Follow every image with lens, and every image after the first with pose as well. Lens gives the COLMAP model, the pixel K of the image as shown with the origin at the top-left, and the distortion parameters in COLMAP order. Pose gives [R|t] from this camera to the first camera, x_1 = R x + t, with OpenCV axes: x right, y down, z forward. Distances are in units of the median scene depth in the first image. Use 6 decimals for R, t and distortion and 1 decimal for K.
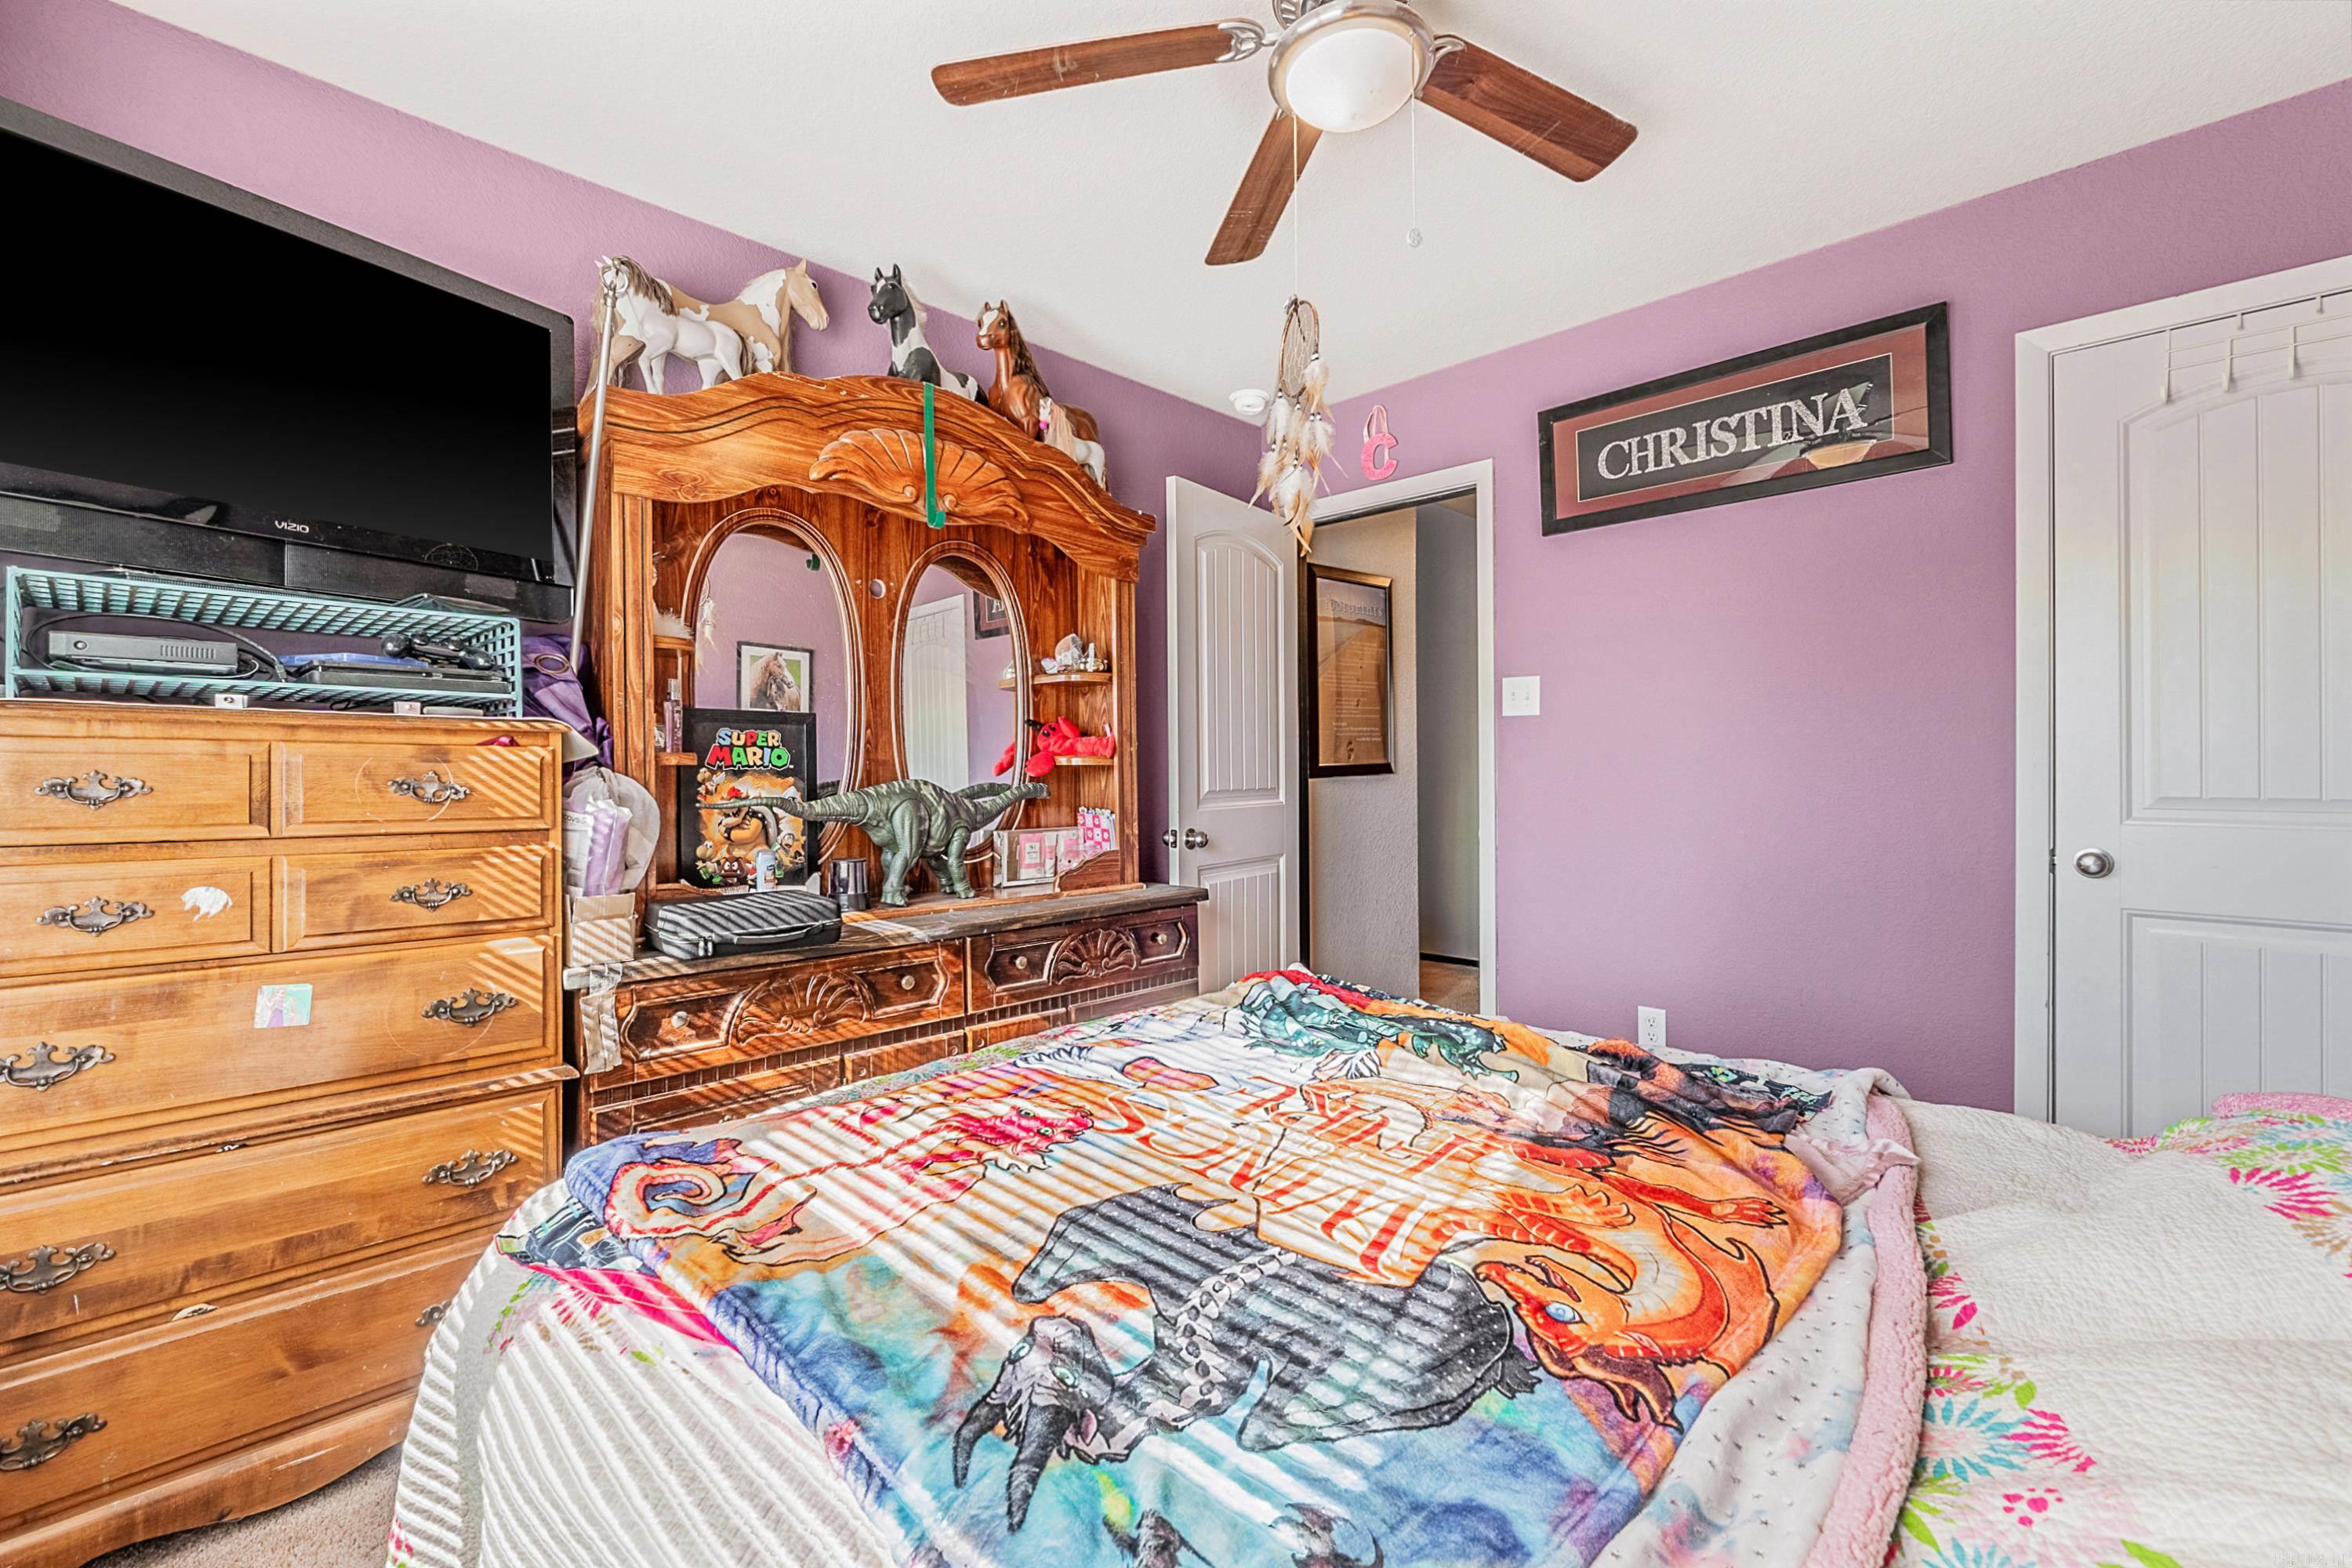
lens RADIAL K [[993.6, 0, 1164.0], [0, 993.6, 767.4], [0, 0, 1]] dist [-0.005741, -0.001423]
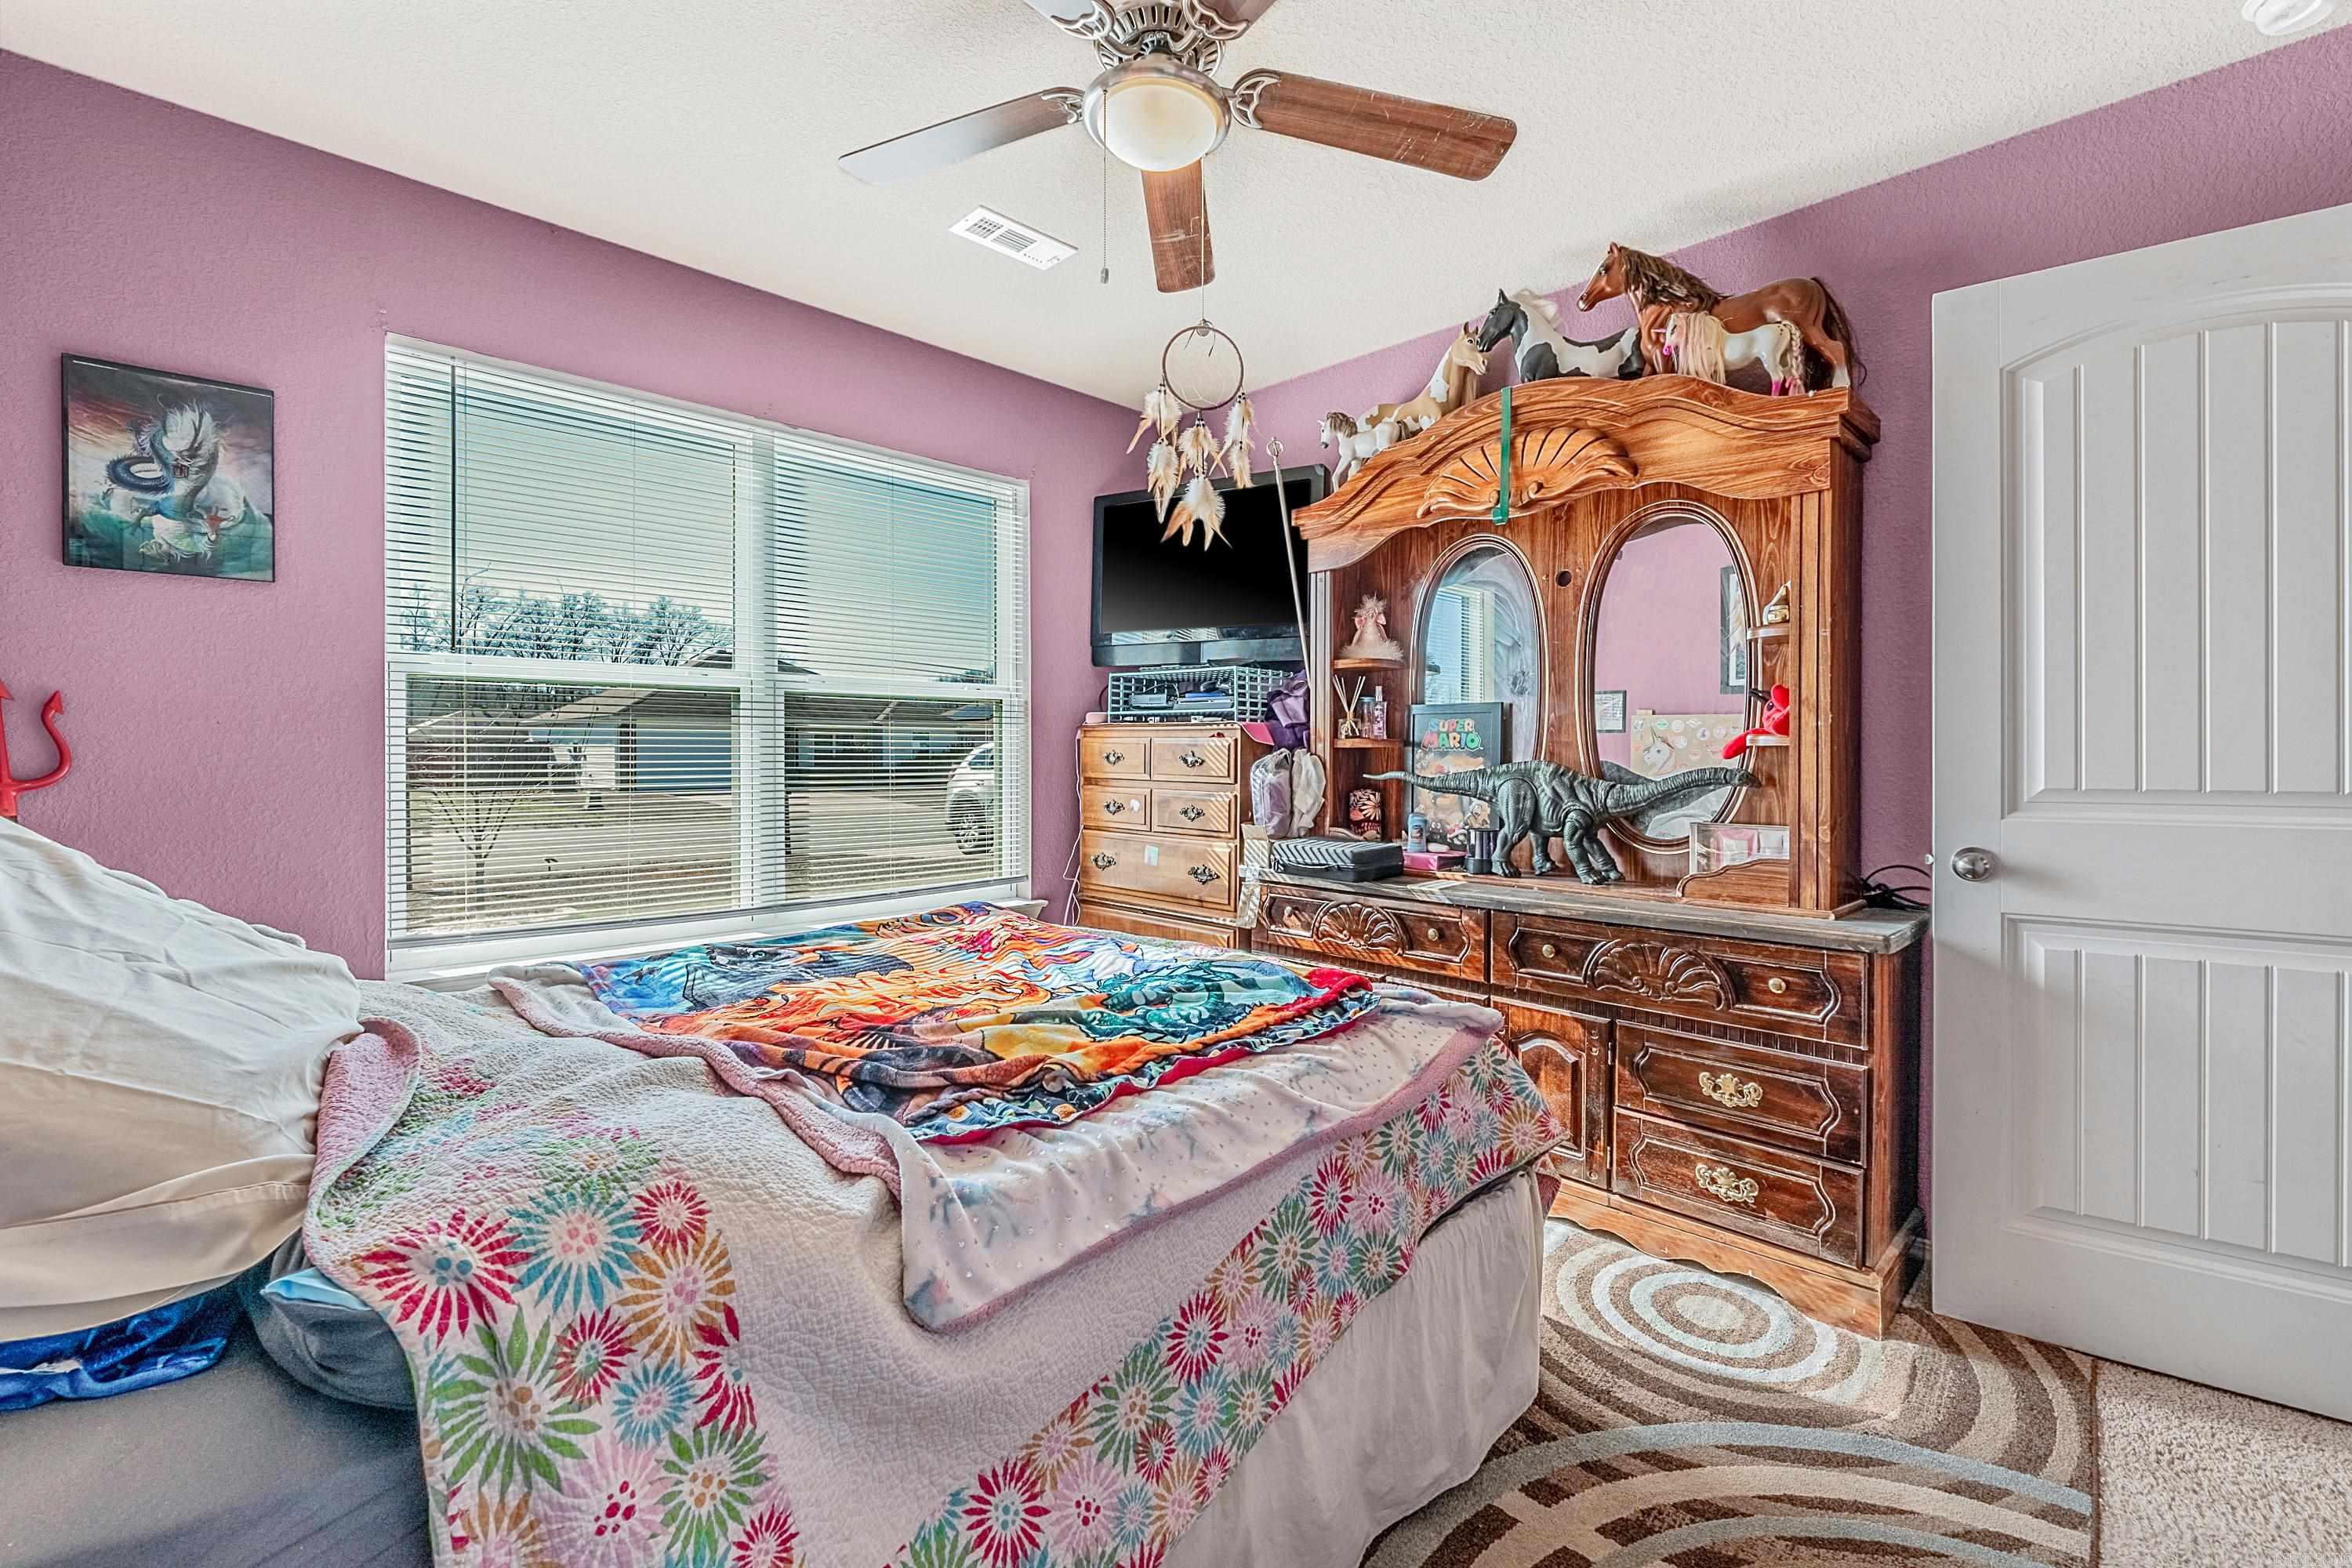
lens RADIAL K [[962.4, 0, 1161.7], [0, 962.4, 763.3], [0, 0, 1]] dist [-0.022939, -0.000258]
pose [[-0.007639, 0.013286, -0.999883, 0.733757], [-0.002317, 0.999909, 0.013304, 0.002694], [0.999968, 0.002418, -0.007607, 0.590034]]
